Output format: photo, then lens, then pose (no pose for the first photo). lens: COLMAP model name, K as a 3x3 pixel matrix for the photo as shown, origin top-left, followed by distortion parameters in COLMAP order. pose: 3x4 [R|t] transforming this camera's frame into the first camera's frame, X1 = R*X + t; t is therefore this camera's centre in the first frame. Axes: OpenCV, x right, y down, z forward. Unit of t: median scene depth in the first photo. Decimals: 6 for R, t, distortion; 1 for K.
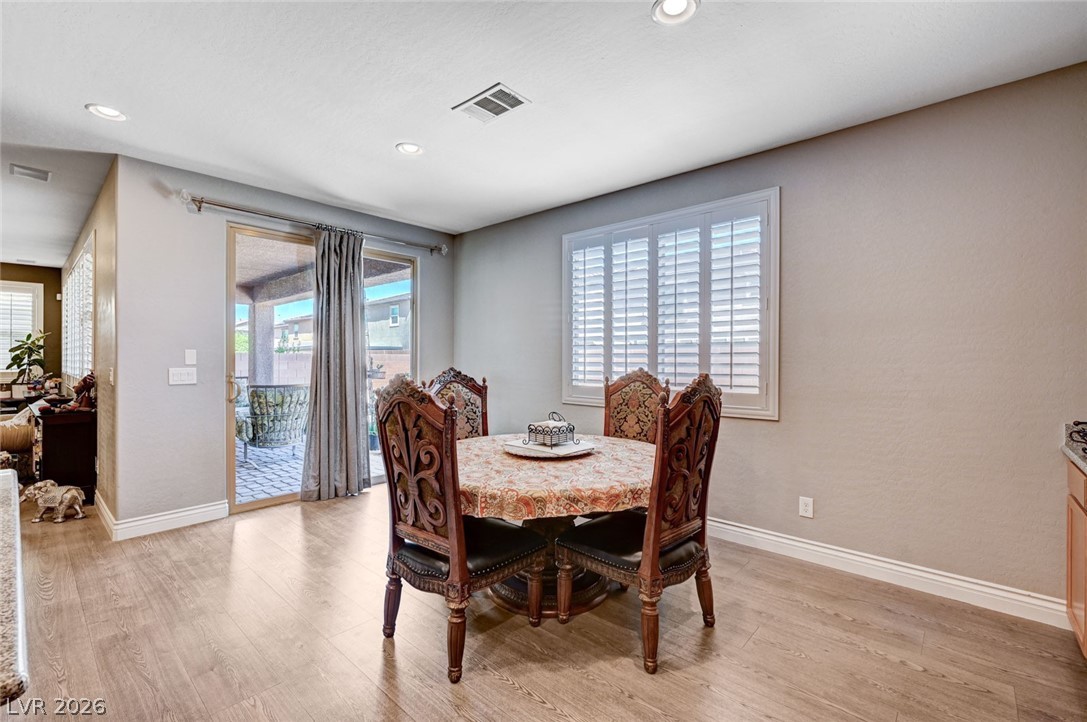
lens RADIAL K [[463.0, 0, 551.2], [0, 463.0, 357.0], [0, 0, 1]] dist [-0.007825, 0.000916]
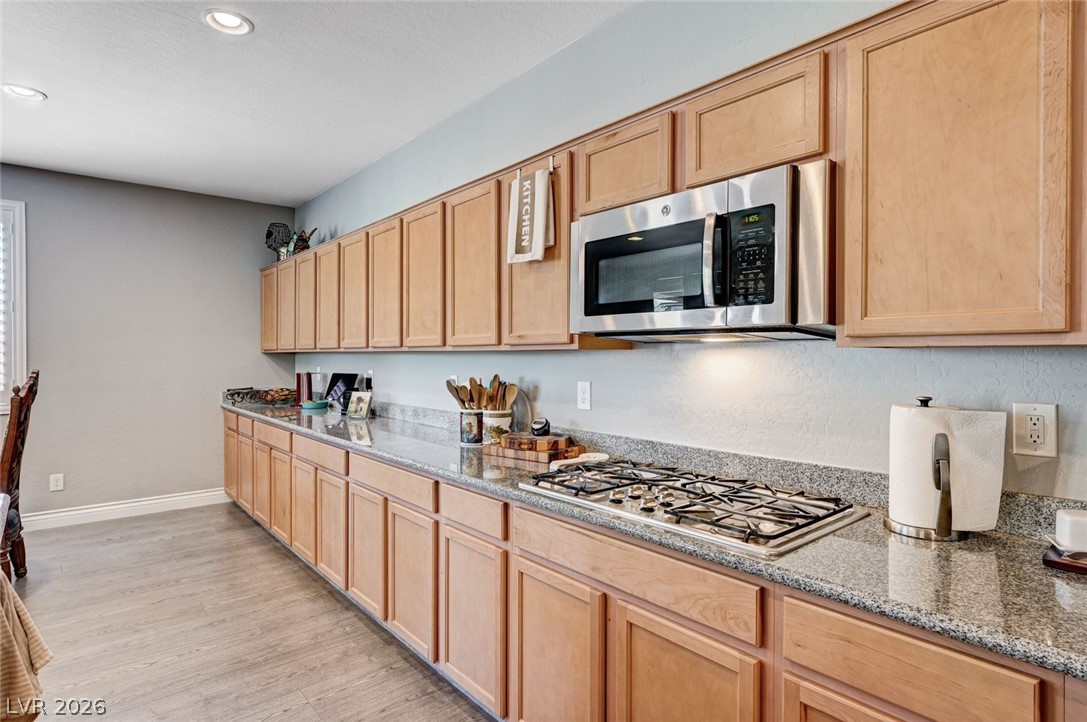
lens RADIAL K [[583.8, 0, 541.7], [0, 583.8, 358.1], [0, 0, 1]] dist [-0.002646, -0.000325]
pose [[0.145394, -0.009731, 0.989326, -1.036588], [0.000028, 0.999952, 0.009832, -0.012102], [-0.989374, -0.001402, 0.145387, -0.620048]]
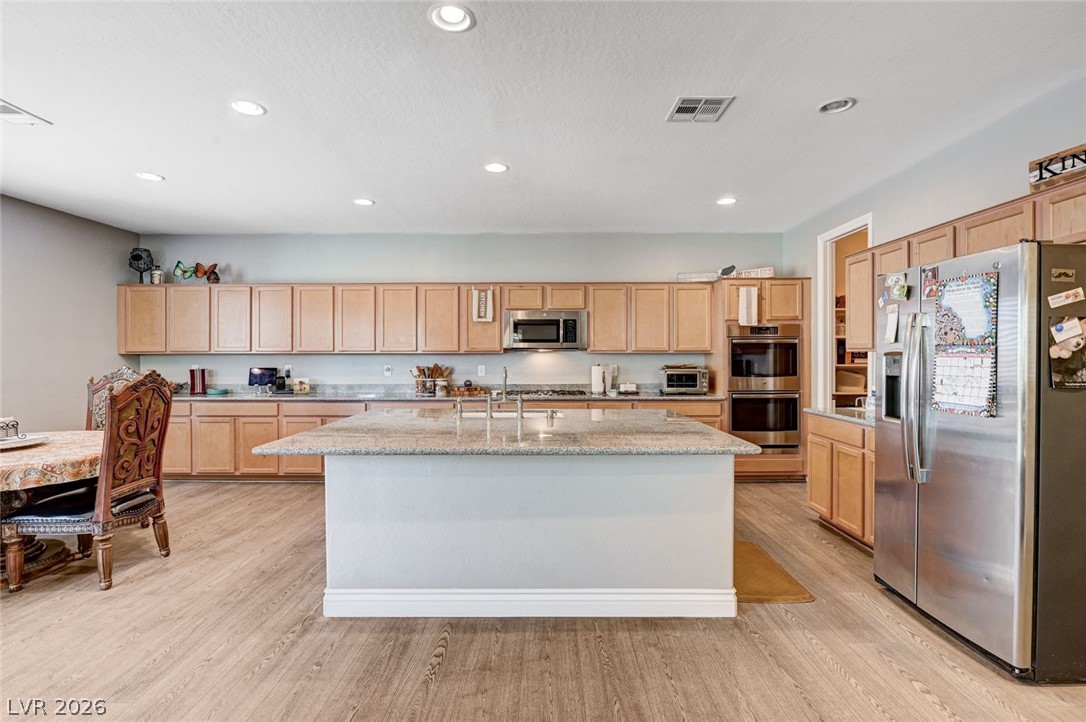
lens RADIAL K [[495.1, 0, 545.0], [0, 495.1, 359.9], [0, 0, 1]] dist [0.006051, 0.000741]
pose [[-0.663584, -0.005958, 0.748078, -2.083681], [-0.000115, 0.999969, 0.007863, -0.002427], [-0.748102, 0.005132, -0.663564, 1.009264]]
